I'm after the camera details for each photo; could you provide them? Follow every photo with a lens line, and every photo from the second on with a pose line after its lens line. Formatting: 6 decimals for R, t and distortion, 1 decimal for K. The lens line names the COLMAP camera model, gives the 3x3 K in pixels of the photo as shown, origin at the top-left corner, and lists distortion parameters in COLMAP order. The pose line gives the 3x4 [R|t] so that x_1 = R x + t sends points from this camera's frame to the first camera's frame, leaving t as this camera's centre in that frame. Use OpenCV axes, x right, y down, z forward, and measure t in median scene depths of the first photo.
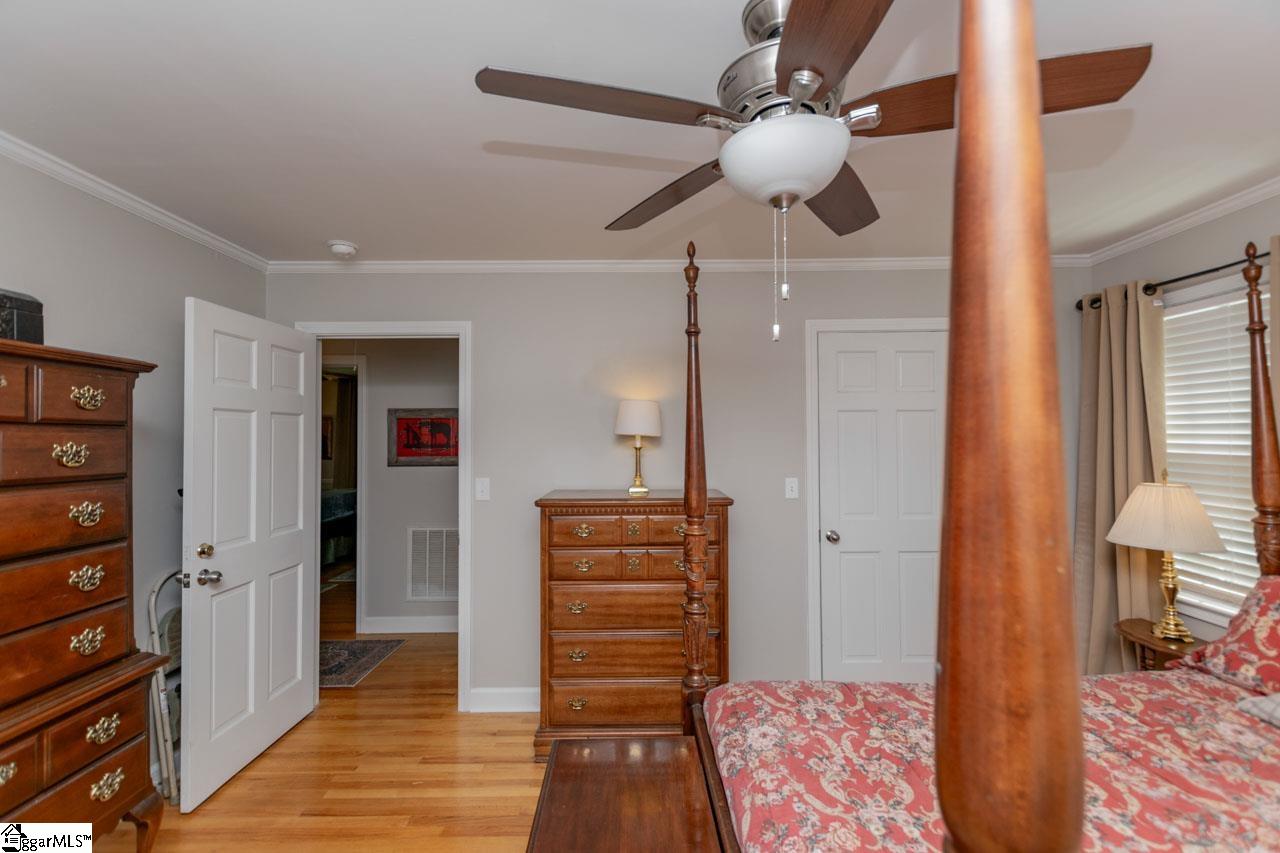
lens RADIAL K [[551.0, 0, 640.0], [0, 551.0, 426.5], [0, 0, 1]] dist [-0.000210, -0.000571]
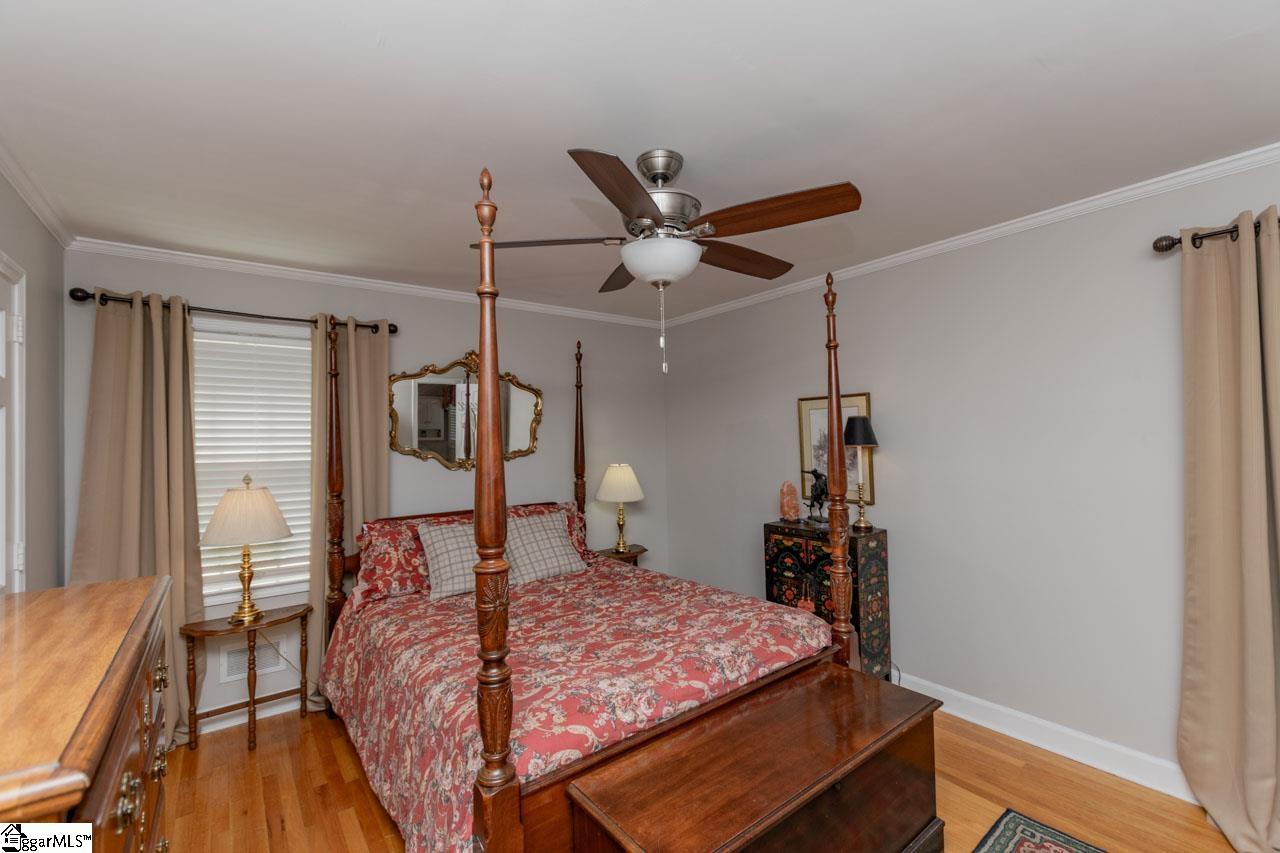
lens RADIAL K [[551.0, 0, 640.0], [0, 551.0, 426.5], [0, 0, 1]] dist [-0.000210, -0.000571]
pose [[-0.594729, 0.034557, 0.803183, -0.810891], [0.011386, 0.999338, -0.034565, 0.038633], [-0.803846, -0.011411, -0.594729, 1.700052]]
